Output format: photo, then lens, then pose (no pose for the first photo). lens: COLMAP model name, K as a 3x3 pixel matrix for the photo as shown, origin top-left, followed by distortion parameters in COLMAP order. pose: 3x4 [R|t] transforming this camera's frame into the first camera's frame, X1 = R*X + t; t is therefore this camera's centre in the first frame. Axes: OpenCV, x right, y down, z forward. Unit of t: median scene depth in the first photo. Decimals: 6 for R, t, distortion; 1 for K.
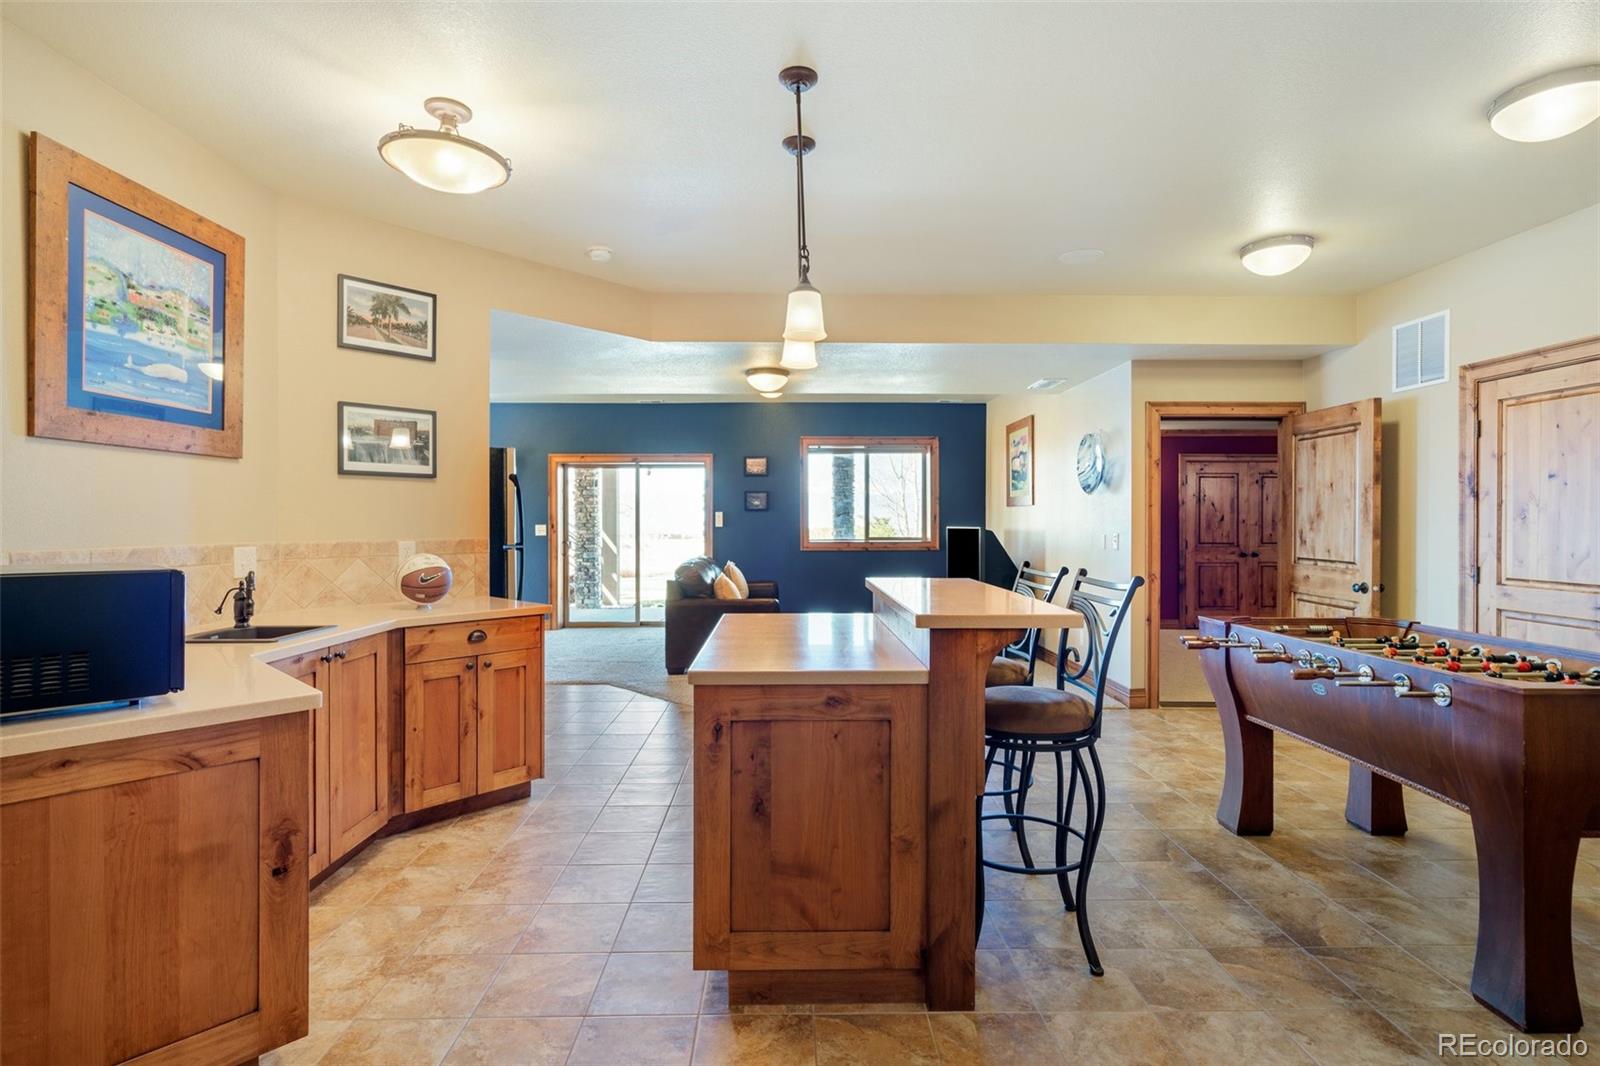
lens RADIAL K [[779.8, 0, 790.2], [0, 779.8, 527.4], [0, 0, 1]] dist [0.005977, -0.000341]
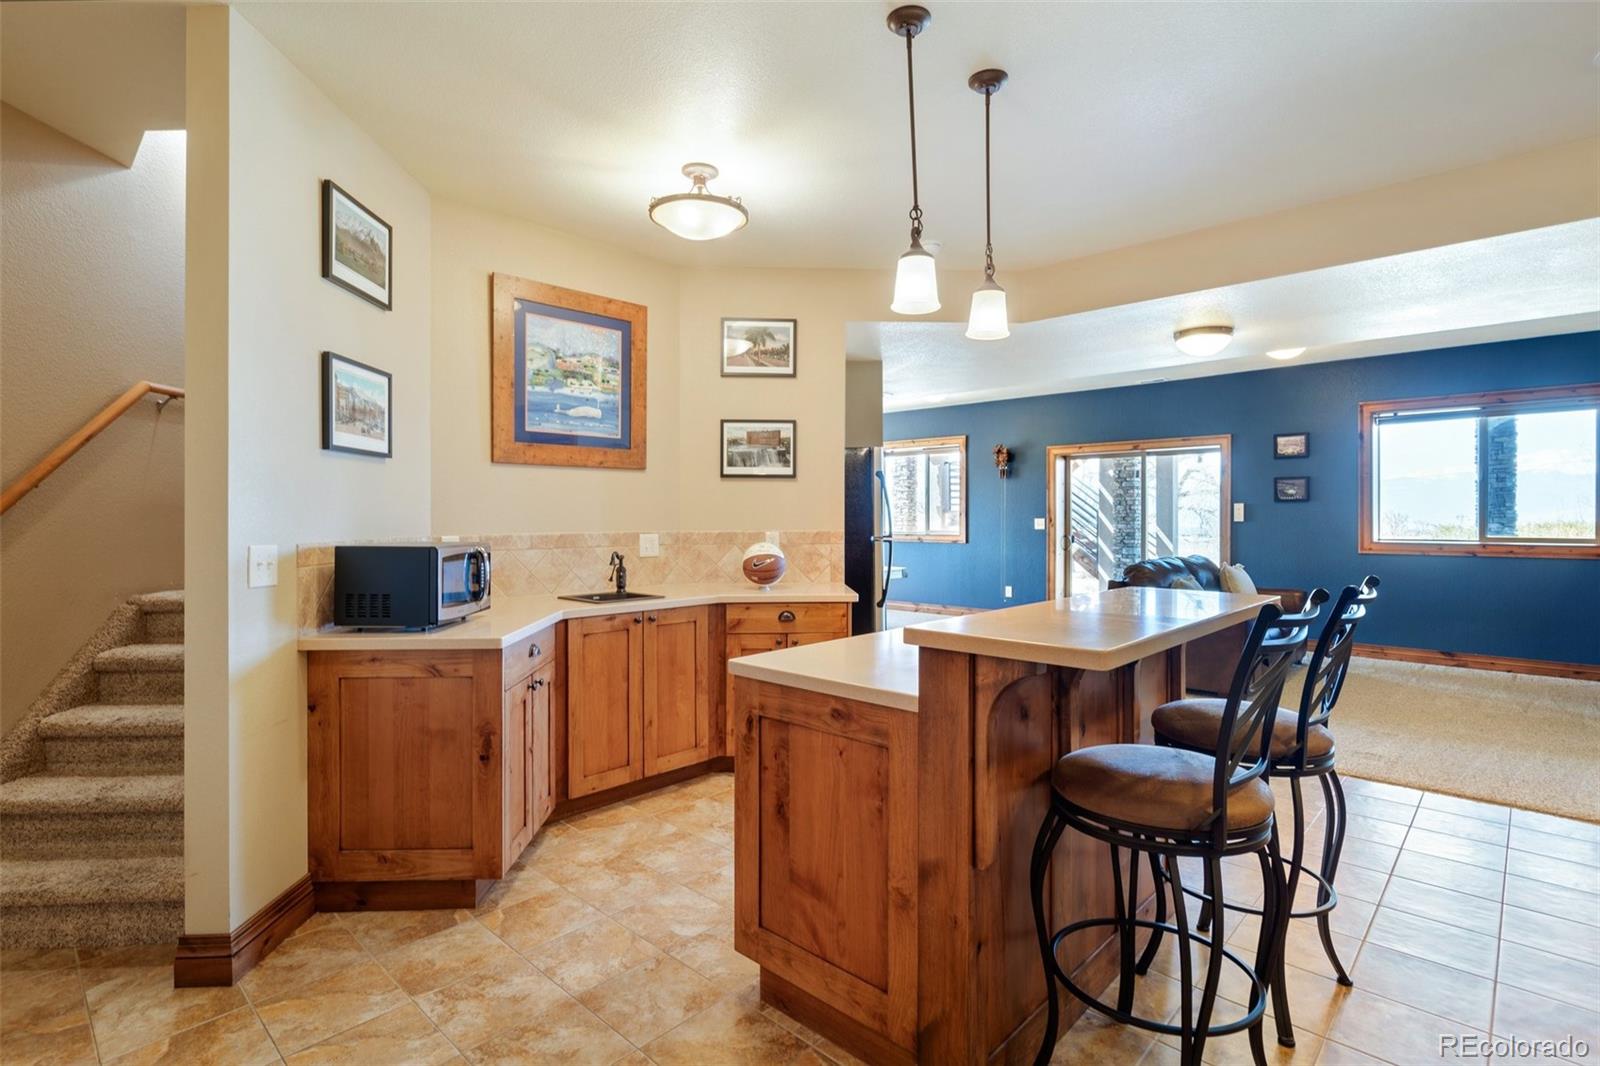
lens RADIAL K [[779.8, 0, 792.2], [0, 779.8, 524.0], [0, 0, 1]] dist [0.005977, -0.000341]
pose [[0.714352, 0.007585, -0.699746, 0.523185], [-0.005005, 0.999971, 0.005730, -0.002248], [0.699769, -0.000591, 0.714369, 0.254650]]
